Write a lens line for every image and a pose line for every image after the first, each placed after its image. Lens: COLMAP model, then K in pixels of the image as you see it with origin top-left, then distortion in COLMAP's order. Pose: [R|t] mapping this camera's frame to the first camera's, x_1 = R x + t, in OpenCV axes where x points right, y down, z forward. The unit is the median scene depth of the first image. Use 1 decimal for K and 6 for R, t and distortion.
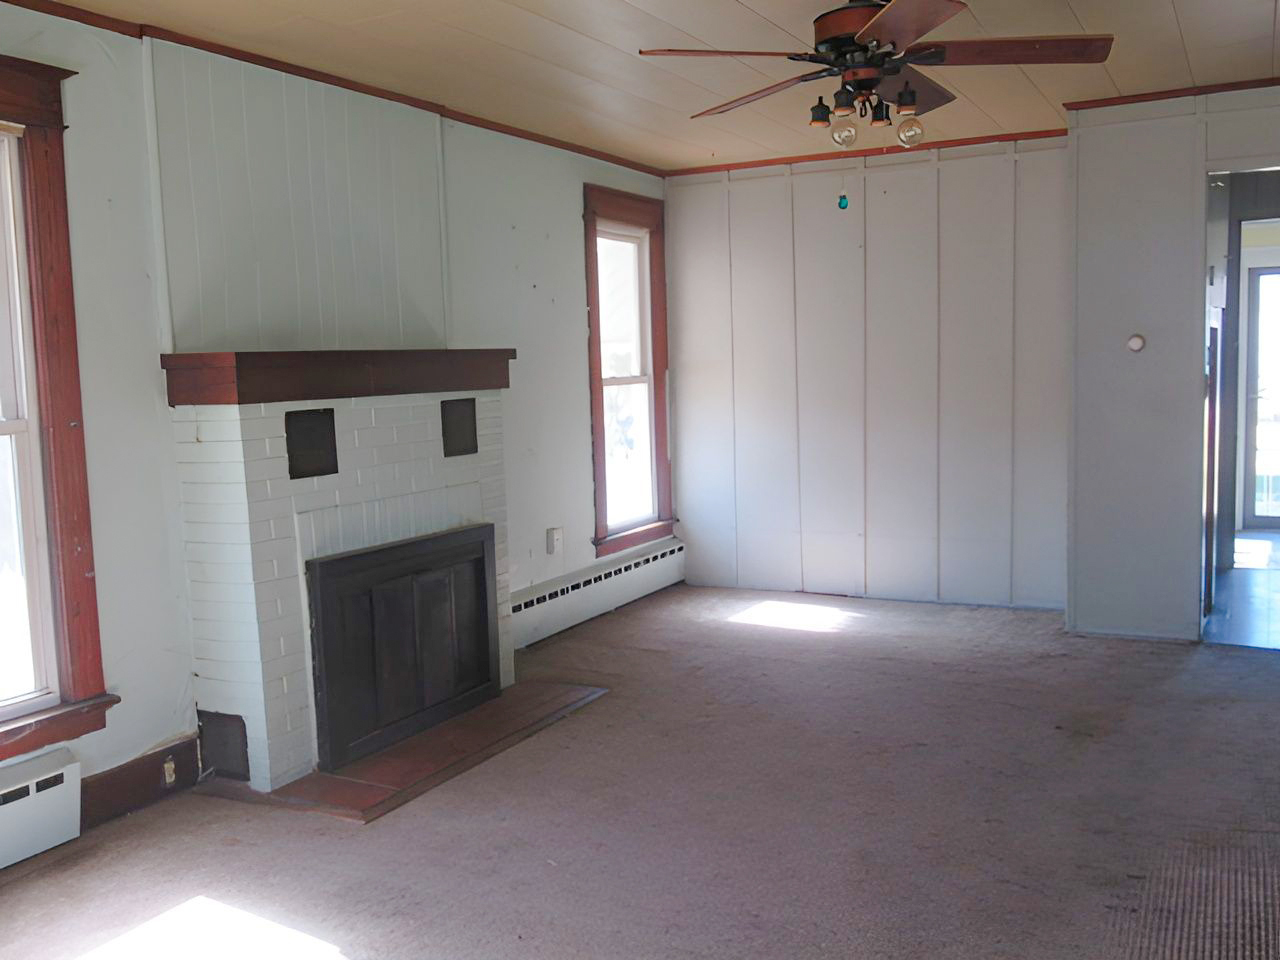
lens RADIAL K [[1189.7, 0, 640.0], [0, 1189.7, 480.0], [0, 0, 1]] dist [-0.019226, -0.005507]
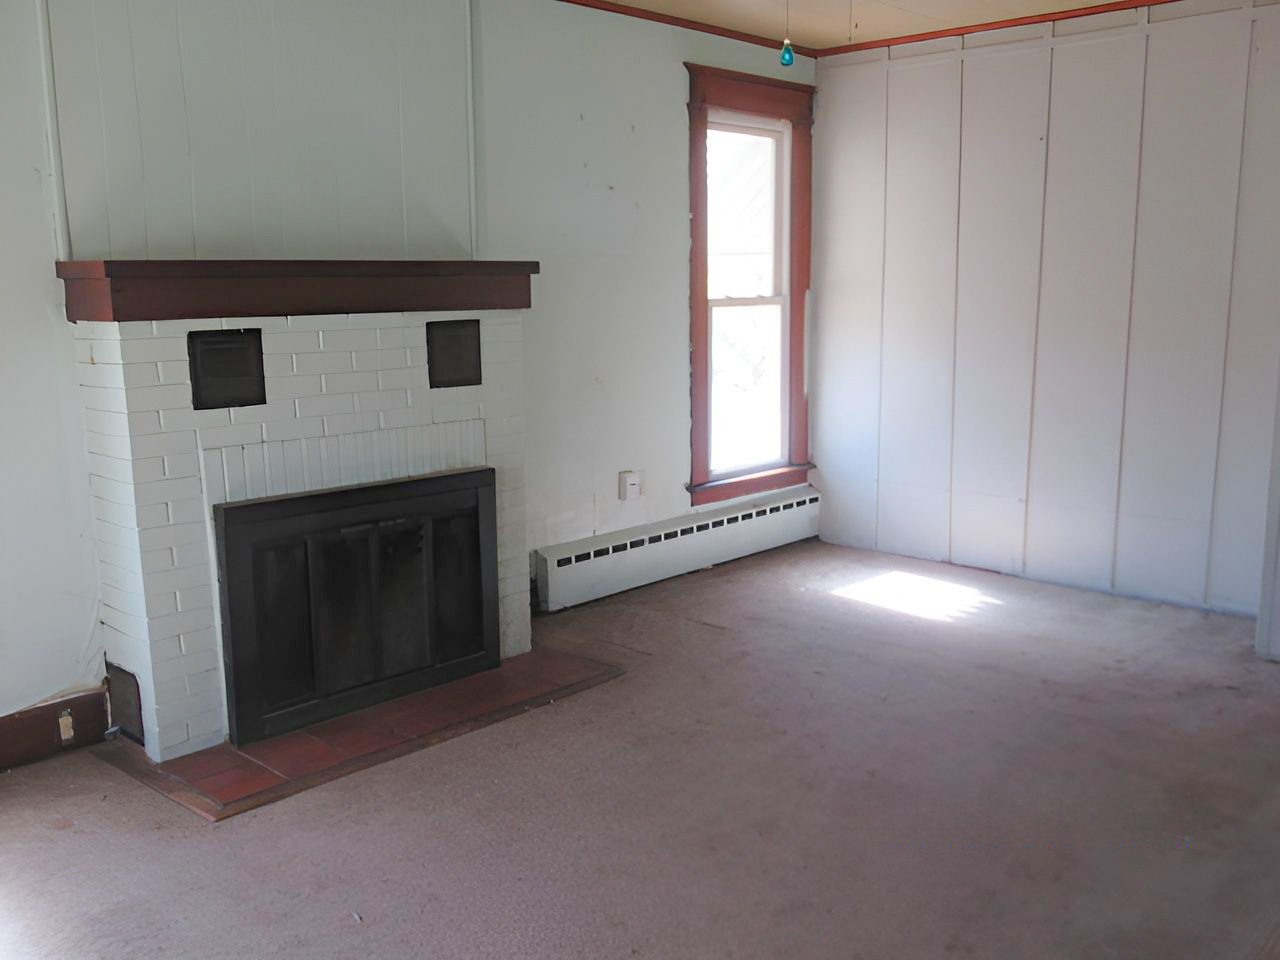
lens RADIAL K [[1197.6, 0, 640.0], [0, 1197.6, 480.0], [0, 0, 1]] dist [-0.009125, 0.000340]
pose [[0.963566, 0.066698, -0.259023, 0.178622], [-0.047597, 0.995711, 0.079334, -0.024922], [0.263204, -0.064115, 0.962608, 0.177561]]
